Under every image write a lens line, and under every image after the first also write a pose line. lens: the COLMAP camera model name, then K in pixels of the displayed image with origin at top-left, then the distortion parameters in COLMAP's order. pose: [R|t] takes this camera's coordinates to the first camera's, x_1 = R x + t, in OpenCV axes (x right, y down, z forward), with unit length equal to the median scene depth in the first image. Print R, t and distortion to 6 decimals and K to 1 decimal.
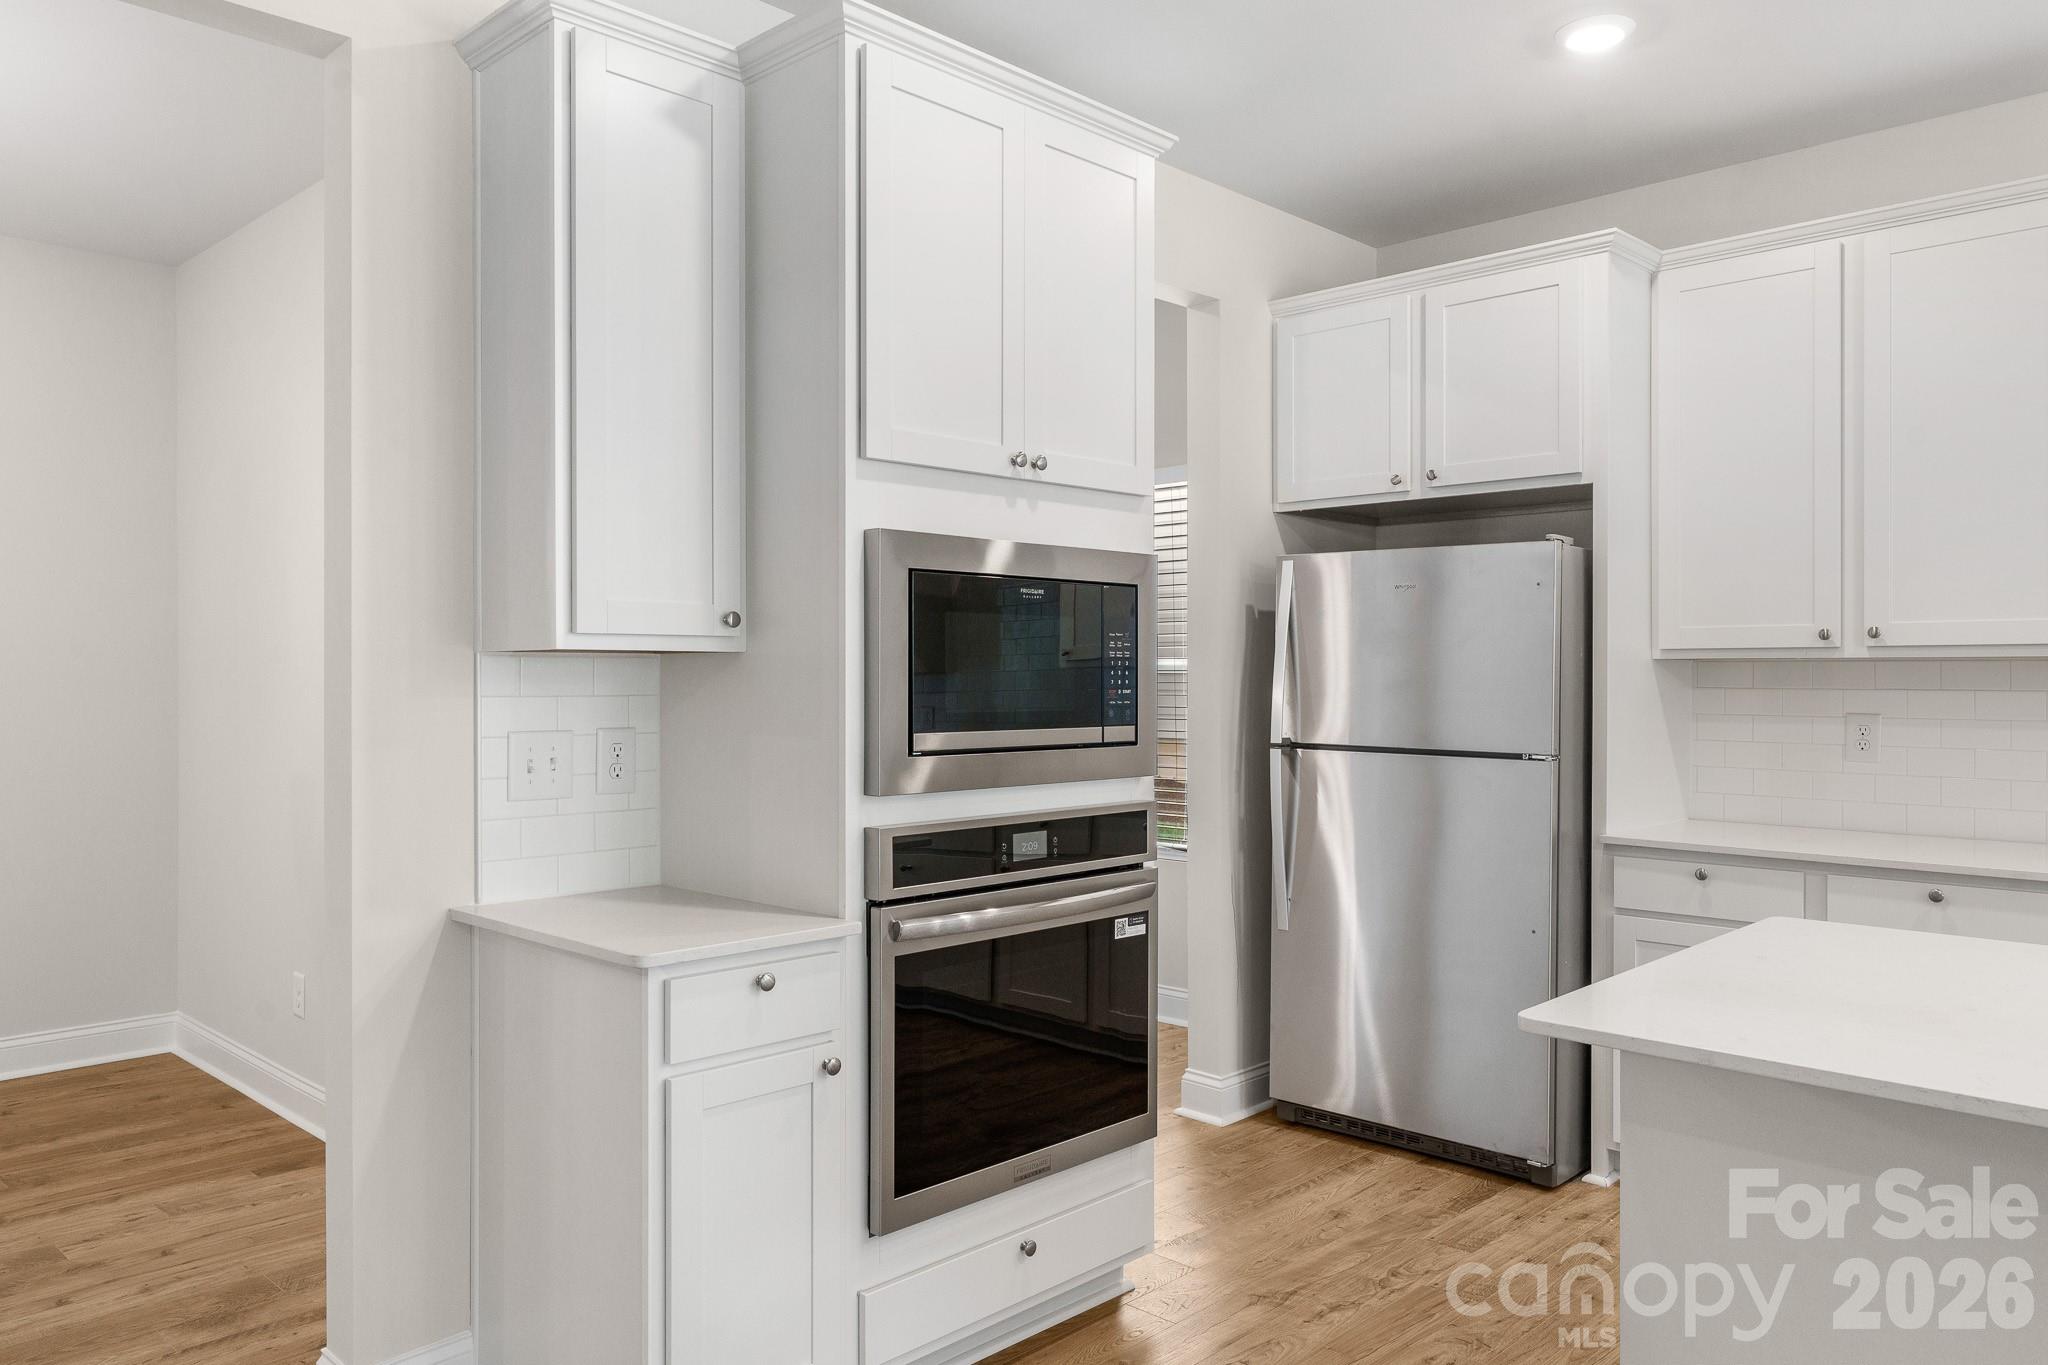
lens RADIAL K [[1451.7, 0, 1026.7], [0, 1451.7, 677.1], [0, 0, 1]] dist [0.005669, 0.006137]
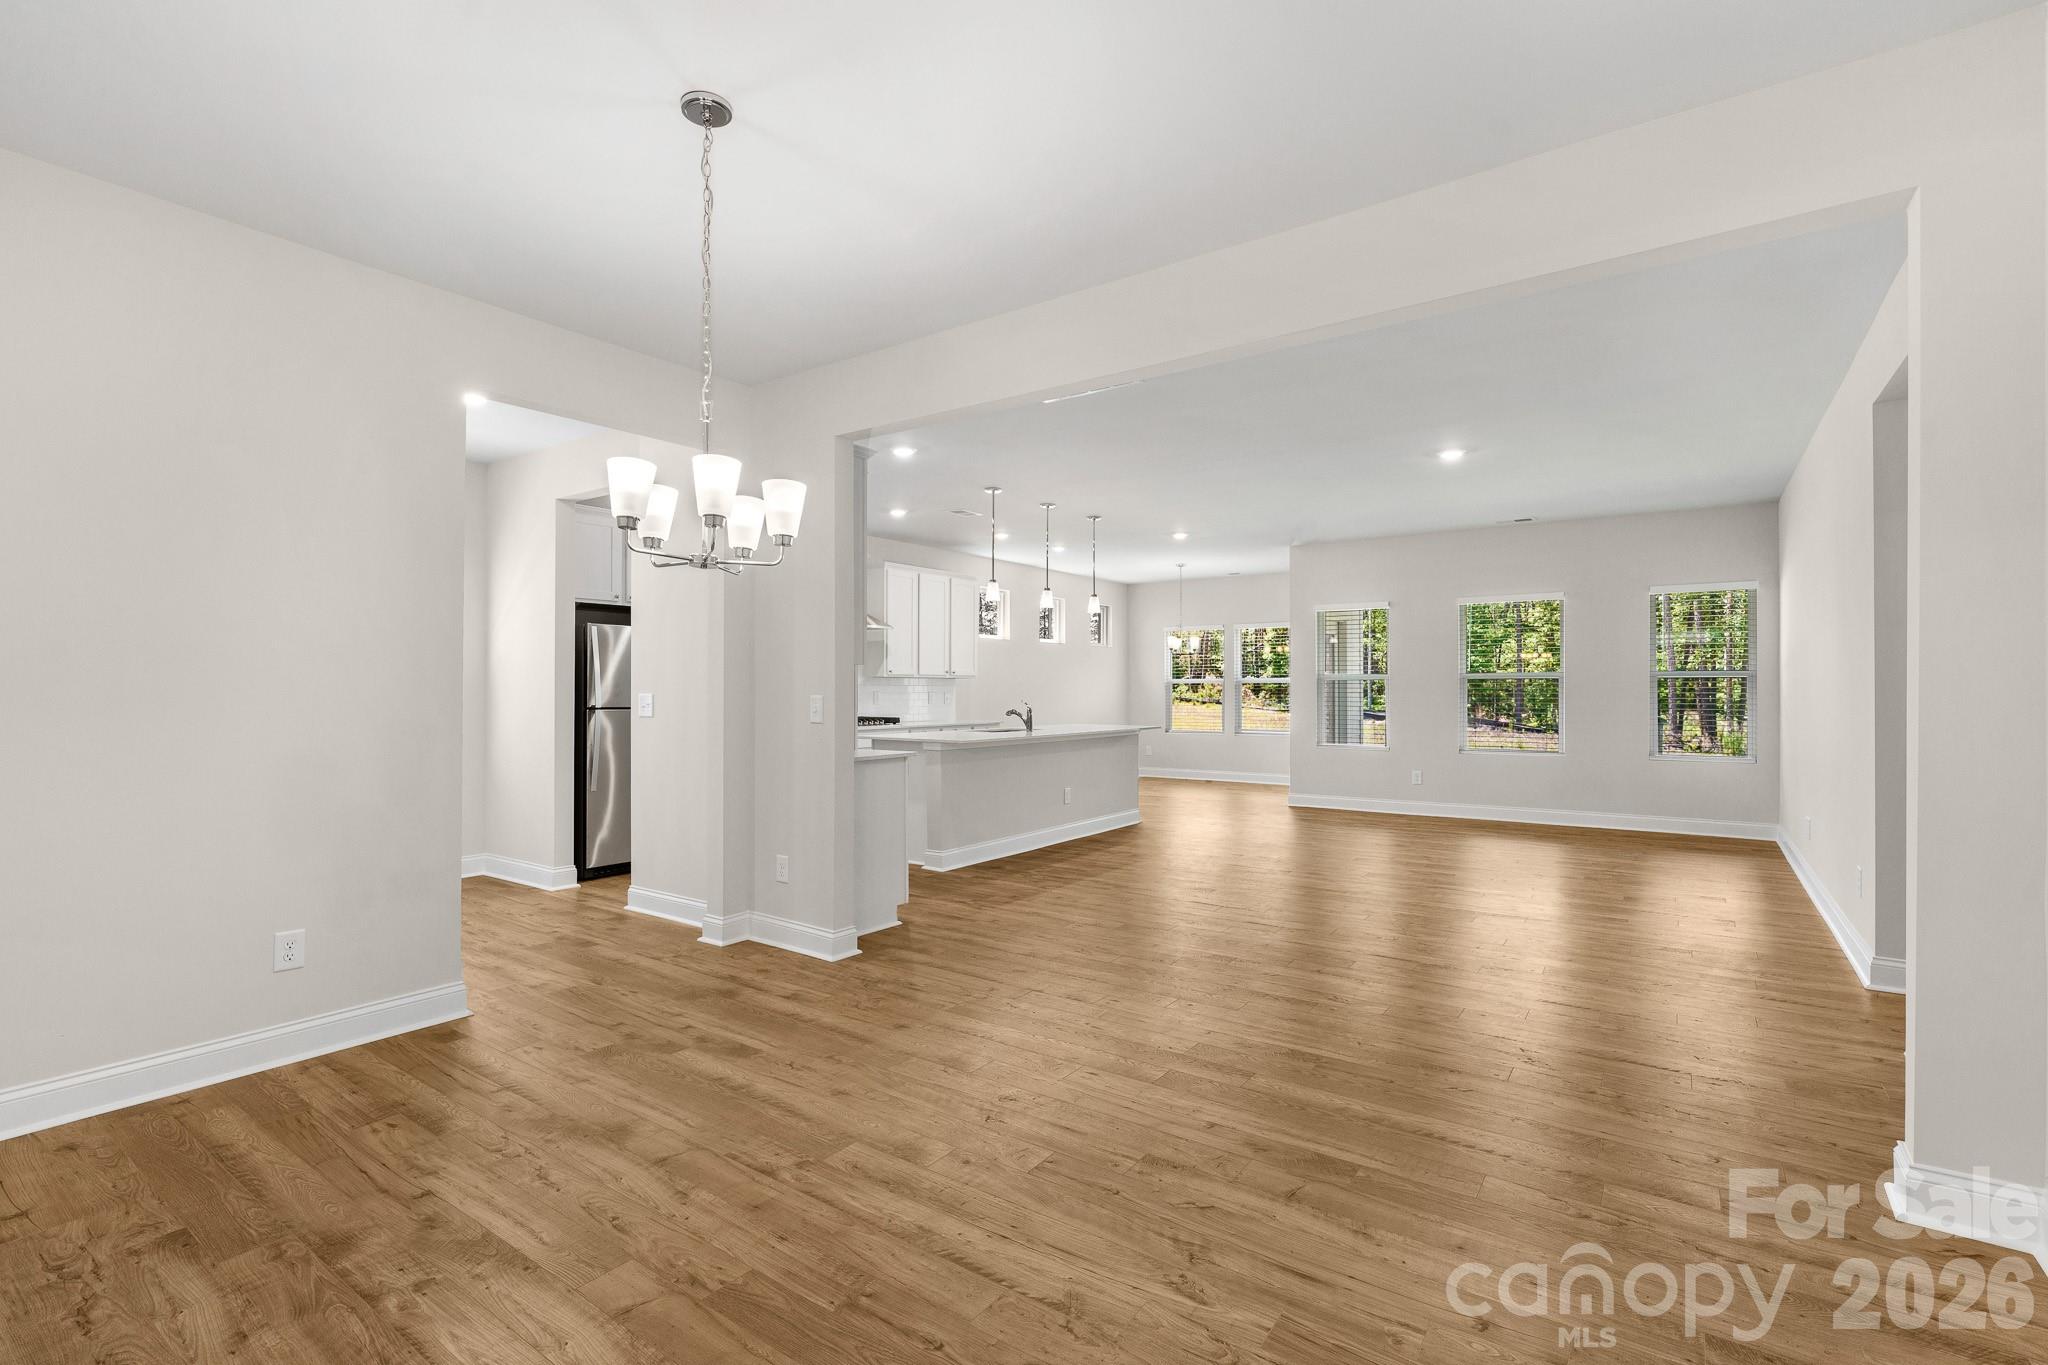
lens RADIAL K [[934.0, 0, 1024.0], [0, 934.0, 682.5], [0, 0, 1]] dist [-0.003000, 0.000331]
pose [[-0.158257, 0.008626, 0.987360, -1.900925], [0.003110, 0.999961, -0.008238, 0.031052], [-0.987393, 0.001767, -0.158278, 0.815094]]
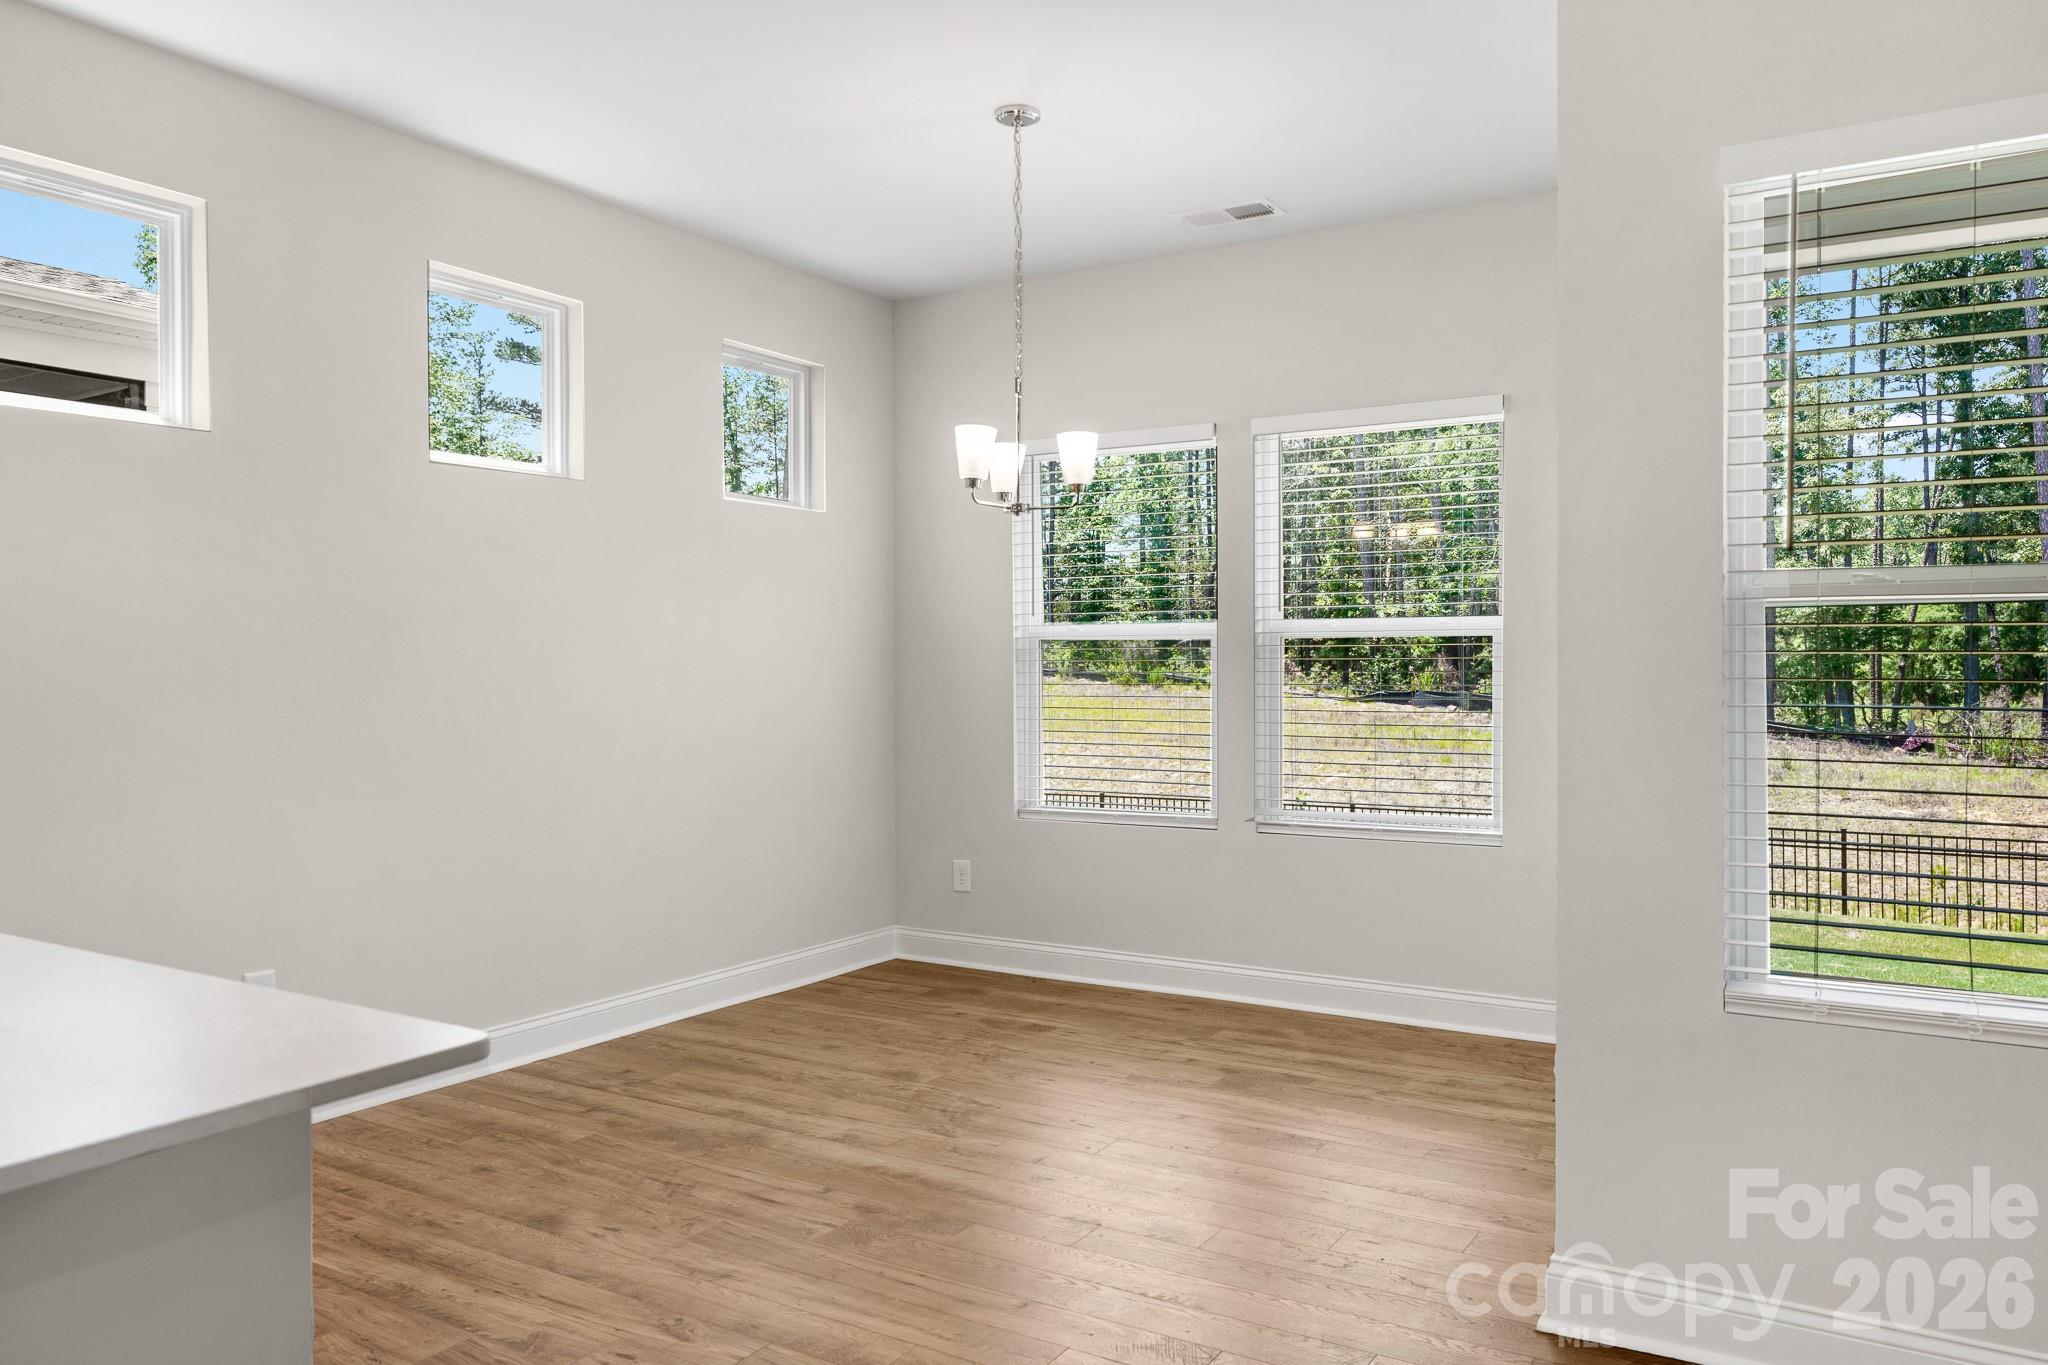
lens RADIAL K [[1477.5, 0, 1024.0], [0, 1477.5, 682.5], [0, 0, 1]] dist [-0.001987, 0.000487]
pose [[-0.214284, -0.011150, 0.976708, 0.431002], [0.007171, 0.999890, 0.012988, 0.031994], [-0.976745, 0.009787, -0.214180, -0.133895]]
